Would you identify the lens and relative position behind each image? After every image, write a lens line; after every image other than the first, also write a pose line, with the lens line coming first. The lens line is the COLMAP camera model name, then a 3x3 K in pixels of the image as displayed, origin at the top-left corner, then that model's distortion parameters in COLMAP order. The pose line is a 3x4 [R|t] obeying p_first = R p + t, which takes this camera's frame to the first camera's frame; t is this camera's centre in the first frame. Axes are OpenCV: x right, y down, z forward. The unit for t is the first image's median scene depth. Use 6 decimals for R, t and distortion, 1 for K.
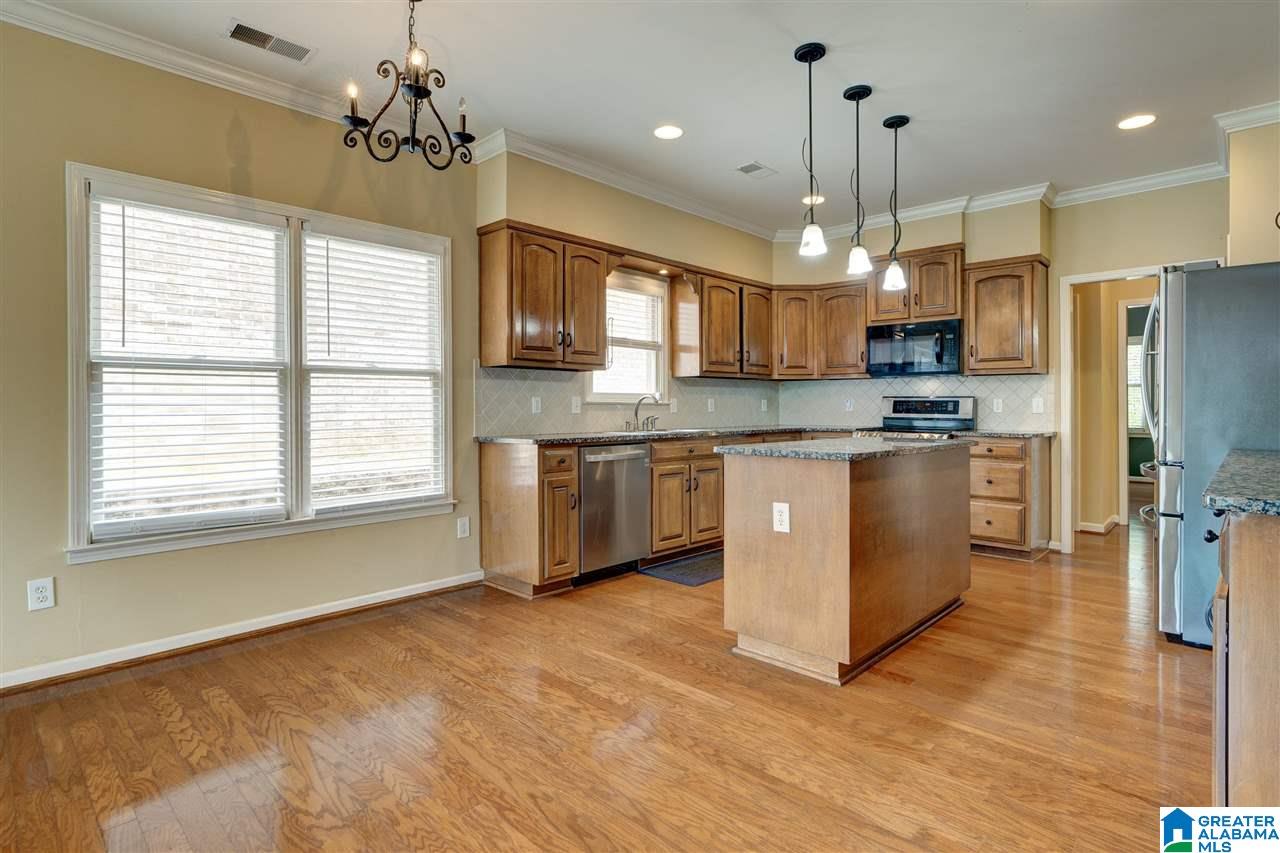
lens RADIAL K [[639.7, 0, 636.5], [0, 639.7, 414.8], [0, 0, 1]] dist [-0.006719, 0.000442]
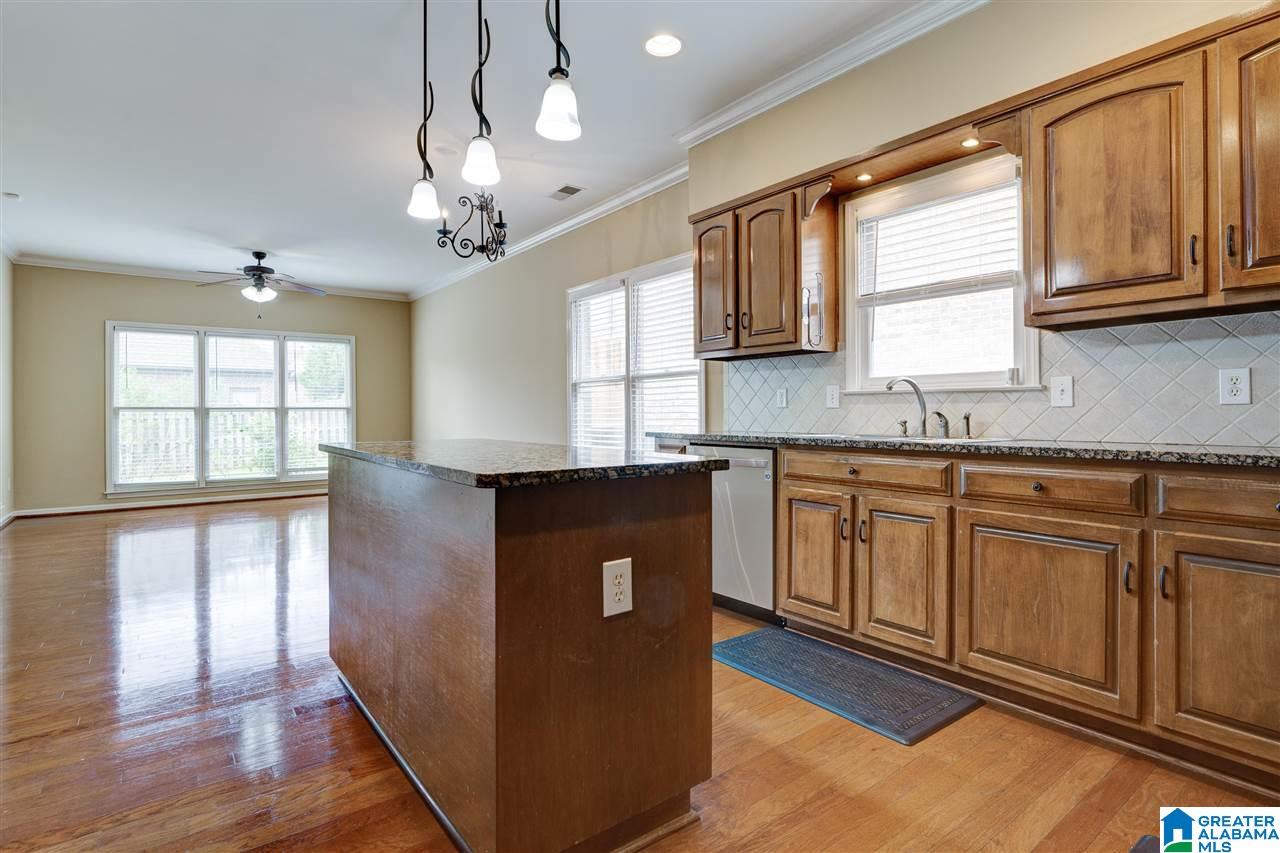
lens RADIAL K [[639.7, 0, 629.7], [0, 639.7, 408.6], [0, 0, 1]] dist [-0.006719, 0.000442]
pose [[-0.160362, -0.006883, -0.987034, 0.683888], [-0.012551, 0.999909, -0.004933, 0.005858], [0.986978, 0.011597, -0.160434, 0.892223]]
